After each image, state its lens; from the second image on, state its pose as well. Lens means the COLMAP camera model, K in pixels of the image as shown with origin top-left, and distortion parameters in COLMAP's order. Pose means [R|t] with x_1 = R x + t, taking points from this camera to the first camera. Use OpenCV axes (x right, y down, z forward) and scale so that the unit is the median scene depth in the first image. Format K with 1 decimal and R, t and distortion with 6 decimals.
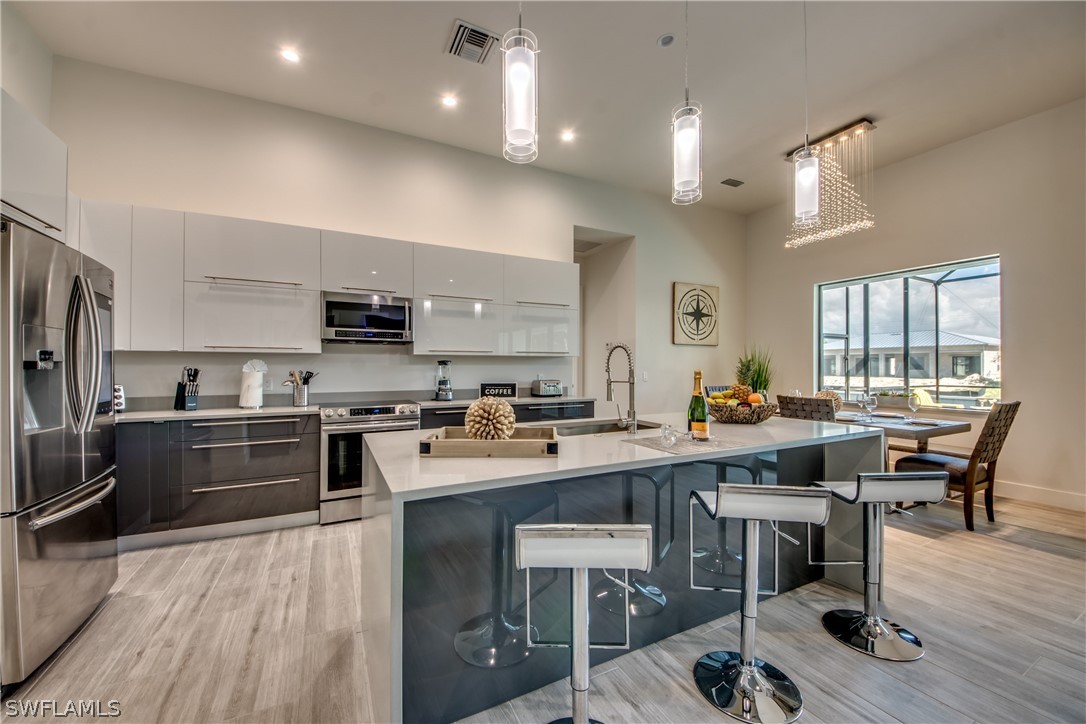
lens RADIAL K [[428.1, 0, 528.6], [0, 428.1, 364.8], [0, 0, 1]] dist [0.037680, -0.025624]
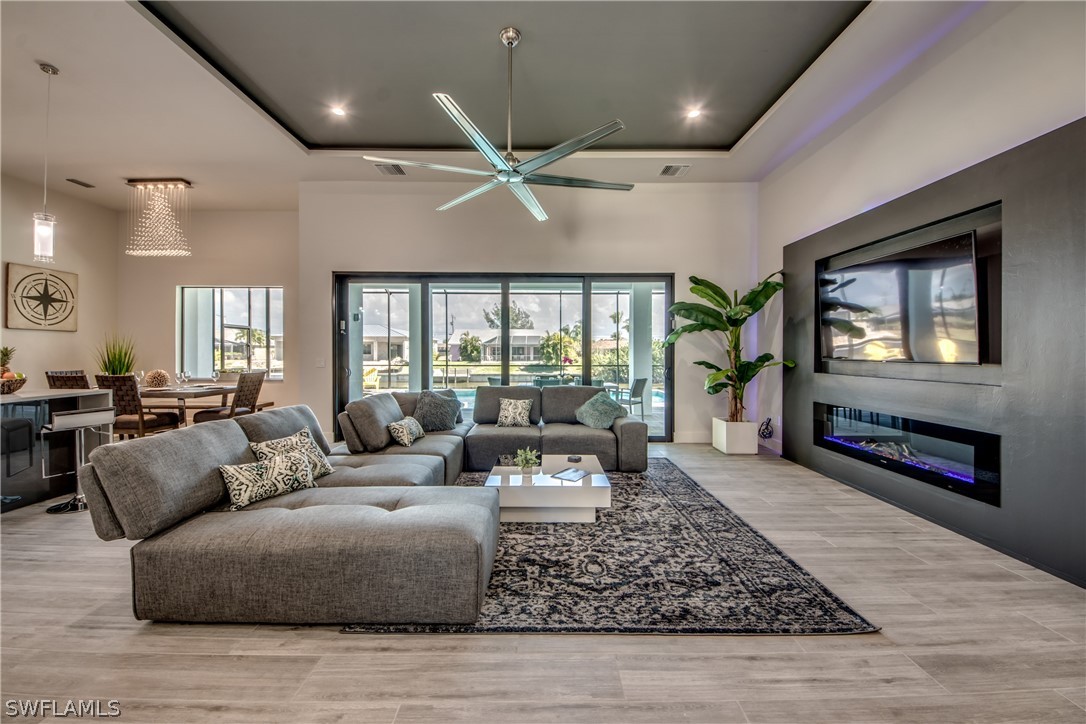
lens RADIAL K [[410.7, 0, 533.0], [0, 410.7, 354.2], [0, 0, 1]] dist [0.038373, -0.021428]
pose [[0.452924, -0.007896, 0.891514, 0.071911], [-0.002503, 0.999946, 0.010128, -0.003438], [-0.891545, -0.006819, 0.452880, -0.665574]]
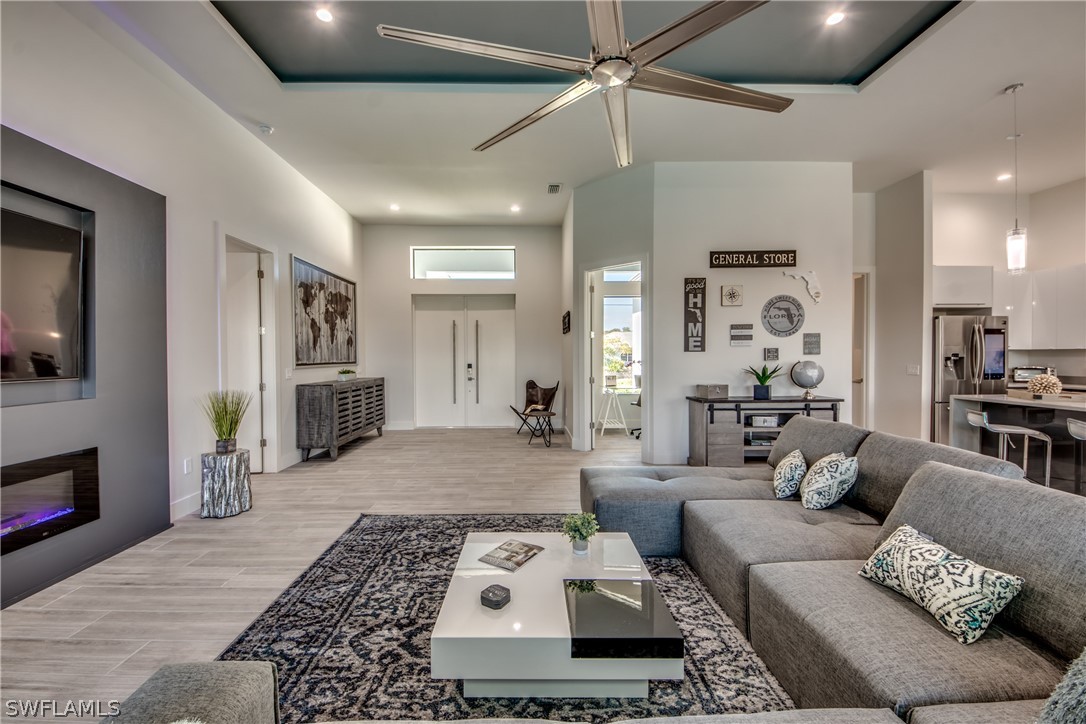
lens RADIAL K [[428.1, 0, 528.6], [0, 428.1, 364.8], [0, 0, 1]] dist [0.037680, -0.025624]
pose [[-0.431708, 0.014660, -0.901894, 1.222319], [0.007138, 0.999892, 0.012836, -0.005469], [0.901985, -0.000896, -0.431766, -0.151773]]
